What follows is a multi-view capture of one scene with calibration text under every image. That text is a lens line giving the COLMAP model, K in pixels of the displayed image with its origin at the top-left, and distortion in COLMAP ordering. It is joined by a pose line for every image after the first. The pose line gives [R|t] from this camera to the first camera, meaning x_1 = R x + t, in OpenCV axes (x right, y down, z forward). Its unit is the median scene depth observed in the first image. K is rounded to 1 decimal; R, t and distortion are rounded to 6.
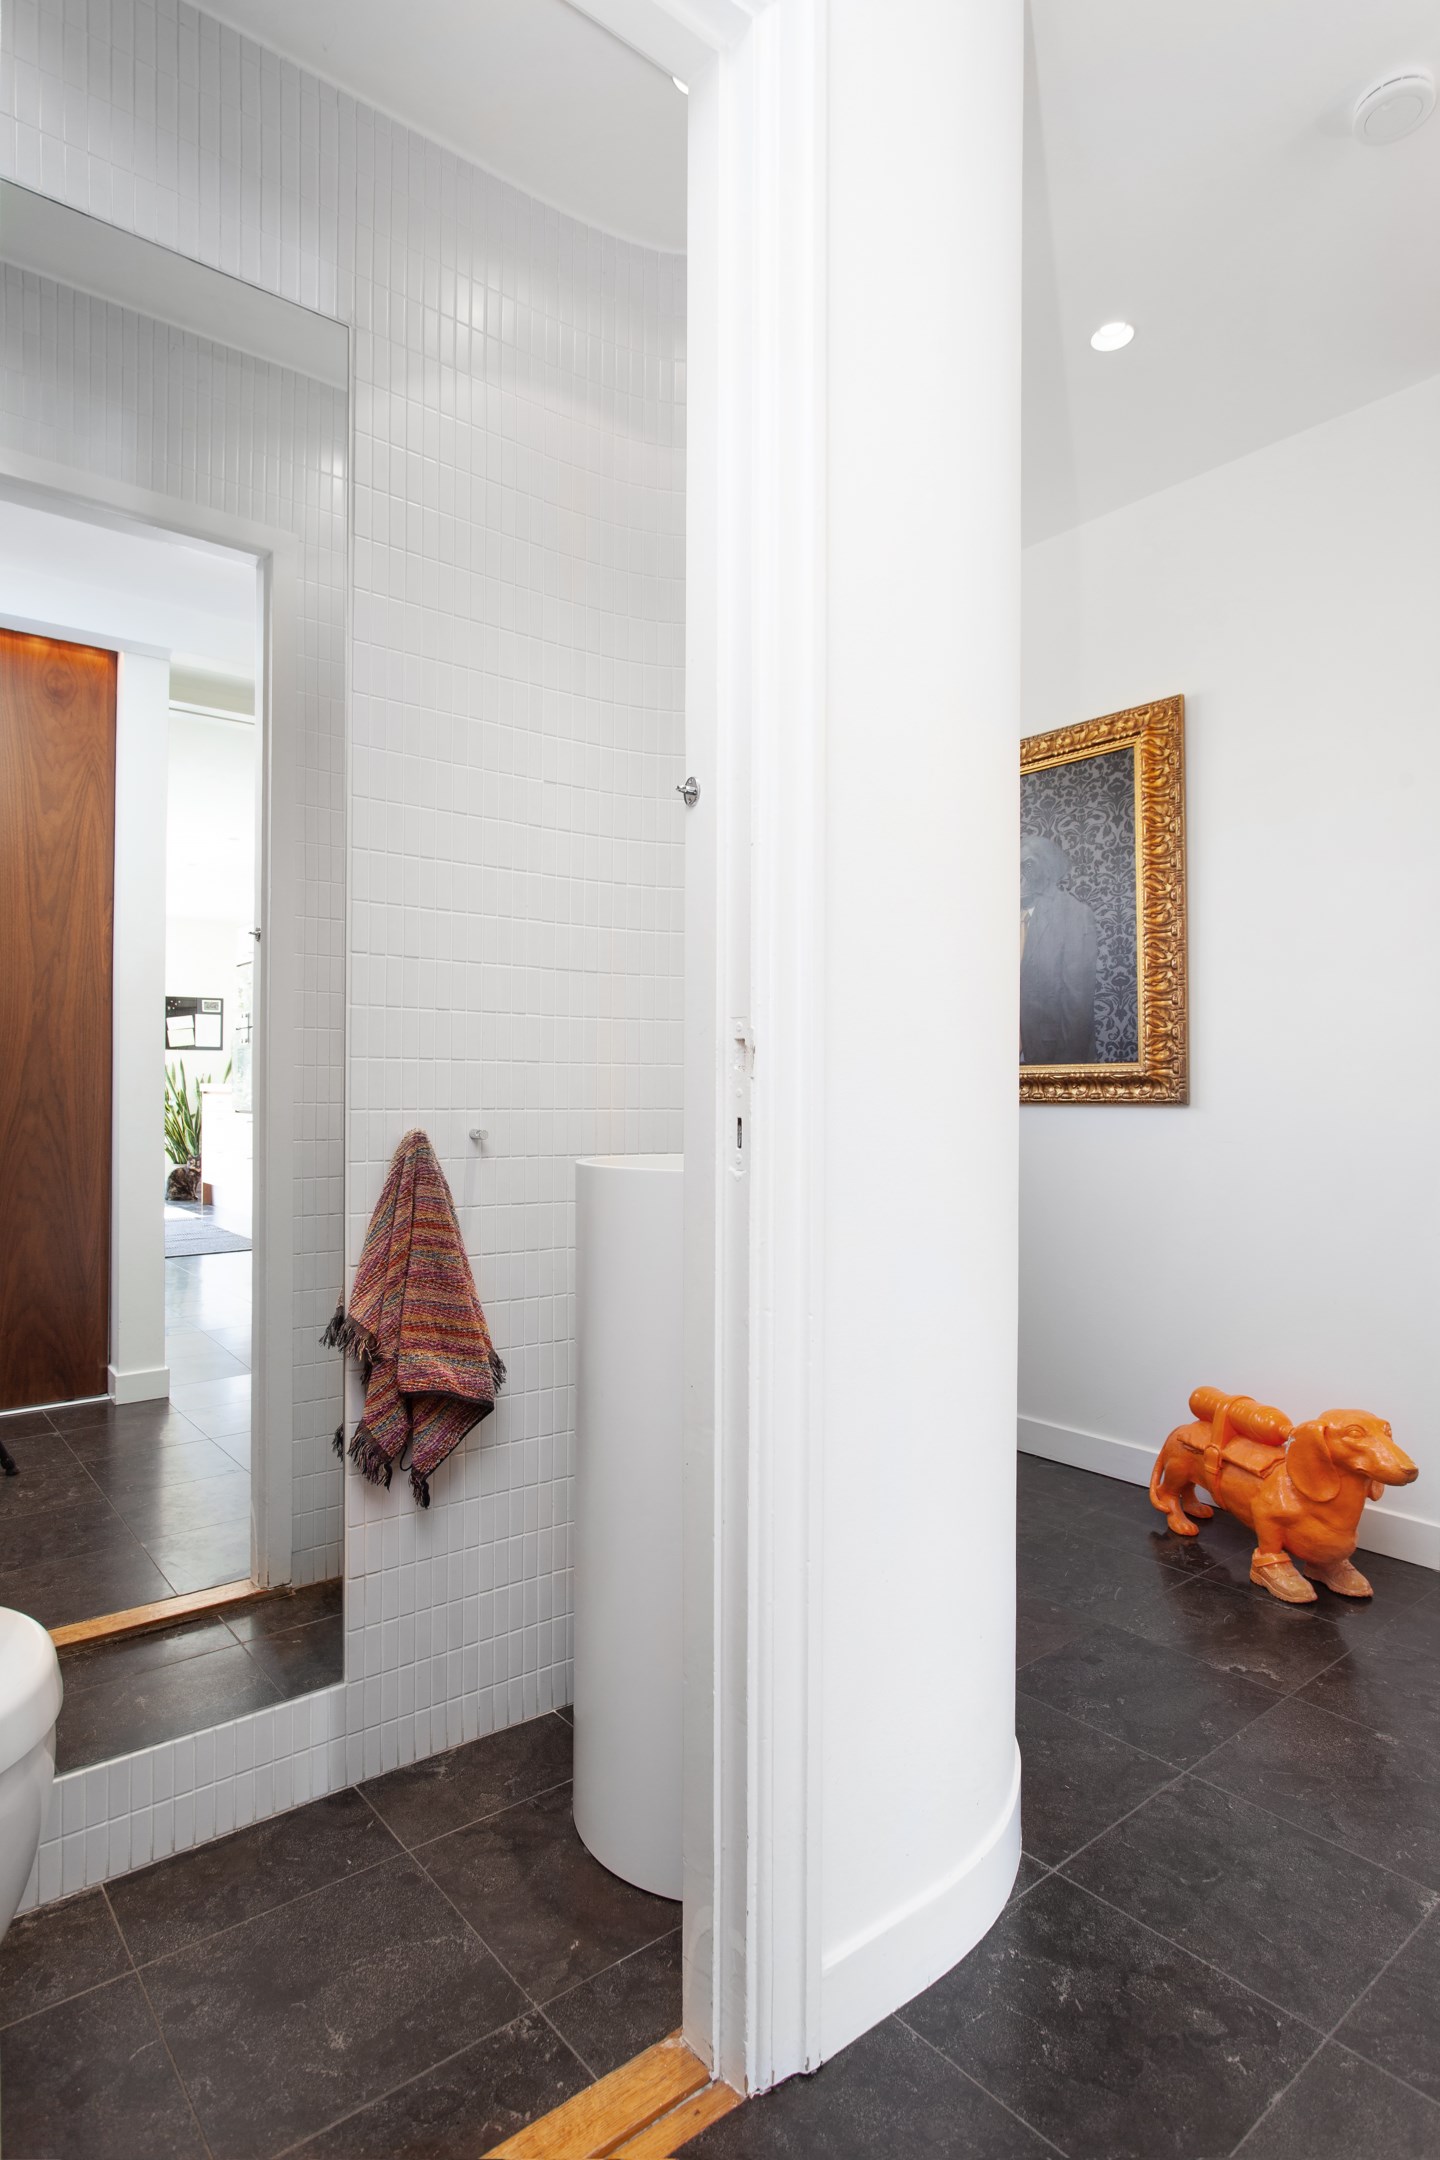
lens RADIAL K [[1098.3, 0, 714.8], [0, 1098.3, 1093.4], [0, 0, 1]] dist [-0.001761, 0.001801]
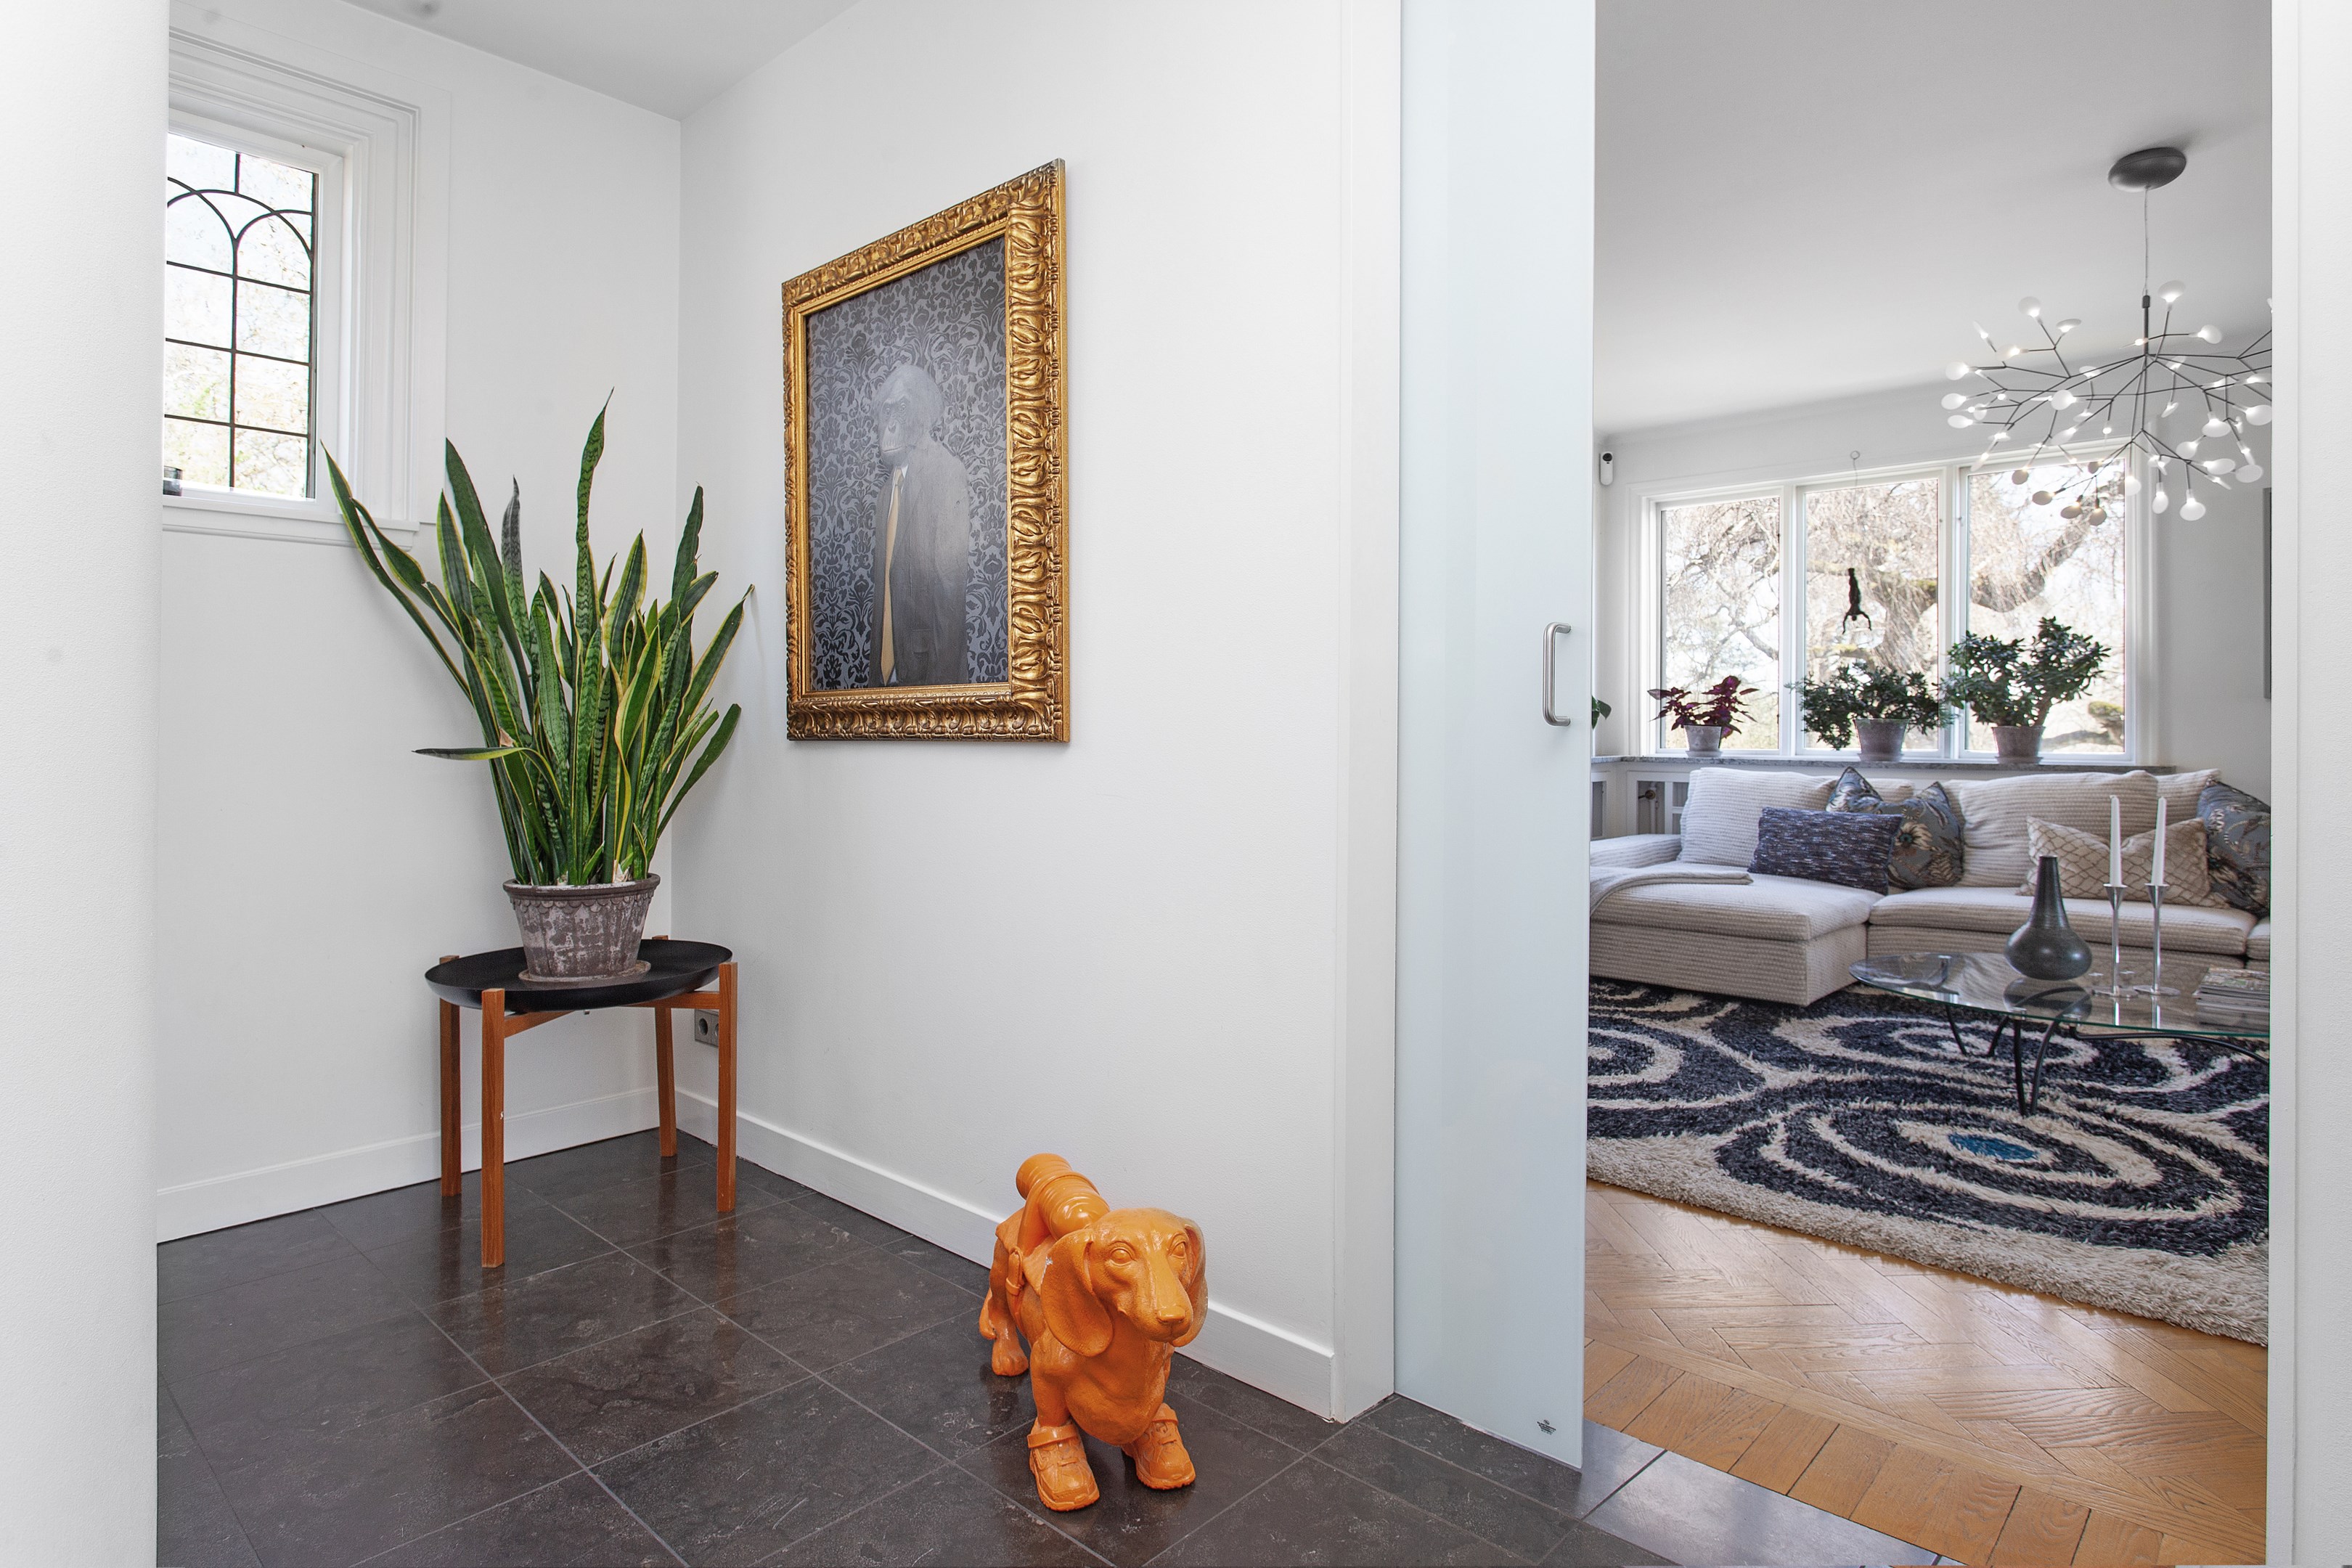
lens RADIAL K [[1196.0, 0, 1197.8], [0, 1196.0, 724.5], [0, 0, 1]] dist [-0.001761, 0.001801]
pose [[0.991757, -0.006060, 0.127990, 0.398719], [0.006092, 0.999981, 0.000142, -0.000535], [-0.127989, 0.000639, 0.991775, 0.220451]]
